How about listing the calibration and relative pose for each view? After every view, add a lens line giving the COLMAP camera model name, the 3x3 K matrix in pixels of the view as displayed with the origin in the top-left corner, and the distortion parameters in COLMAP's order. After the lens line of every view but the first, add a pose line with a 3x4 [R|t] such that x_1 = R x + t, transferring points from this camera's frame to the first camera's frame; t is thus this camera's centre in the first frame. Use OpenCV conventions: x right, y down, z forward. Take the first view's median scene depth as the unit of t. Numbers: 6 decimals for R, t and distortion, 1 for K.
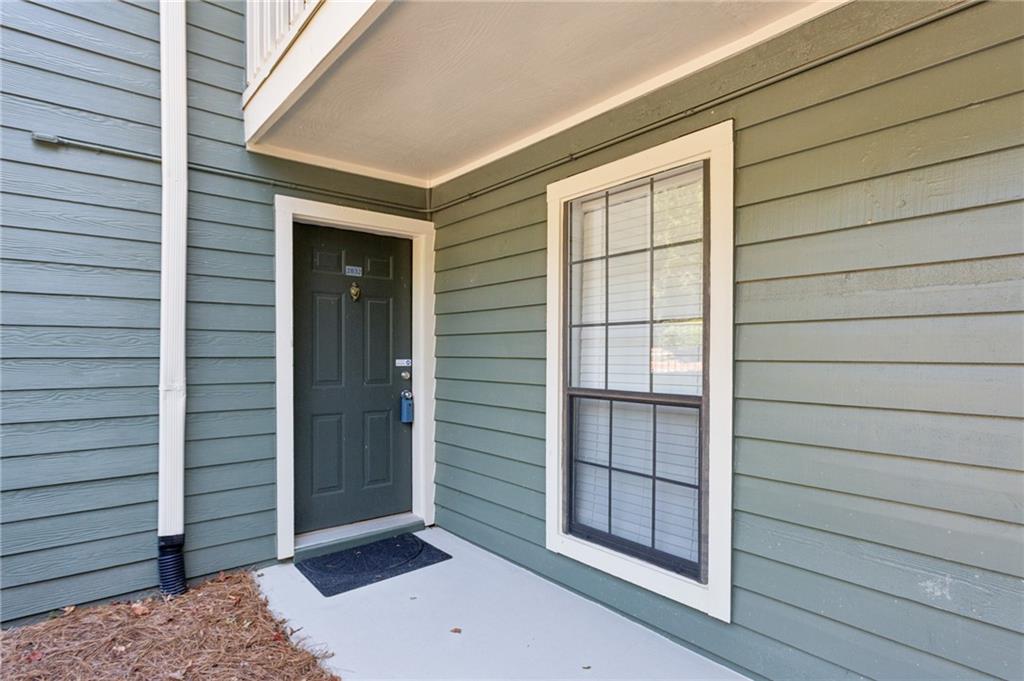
lens RADIAL K [[548.5, 0, 512.8], [0, 548.5, 346.8], [0, 0, 1]] dist [0.003230, -0.000066]
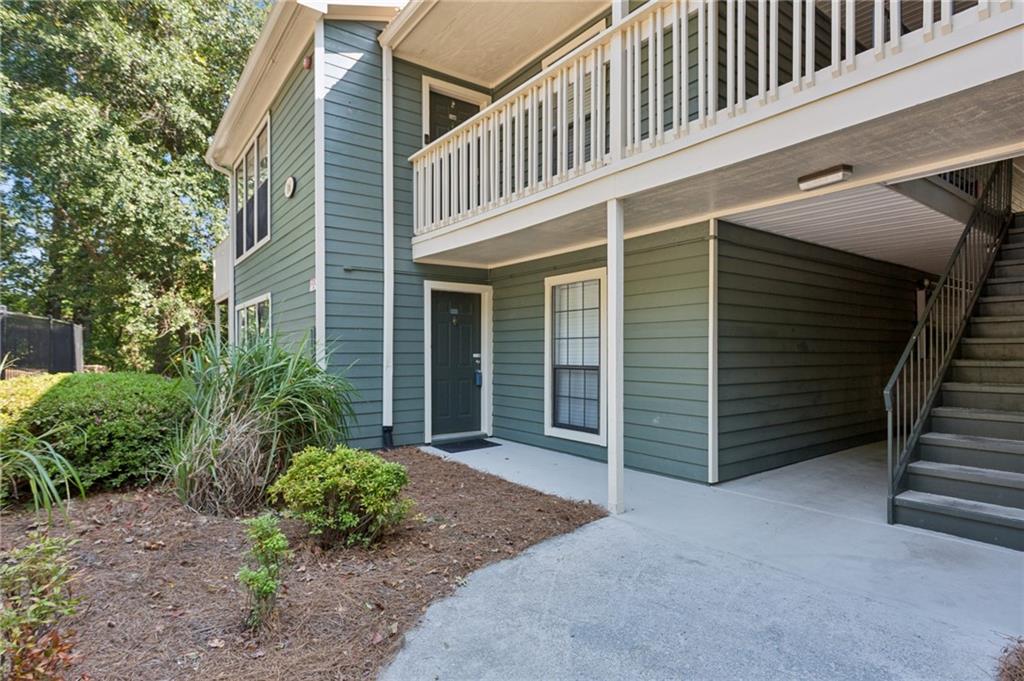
lens RADIAL K [[548.5, 0, 512.2], [0, 548.5, 346.6], [0, 0, 1]] dist [0.003230, -0.000066]
pose [[0.998660, -0.001541, -0.051730, 0.044711], [0.001527, 0.999999, -0.000307, -0.003761], [0.051730, 0.000228, 0.998661, -1.308994]]
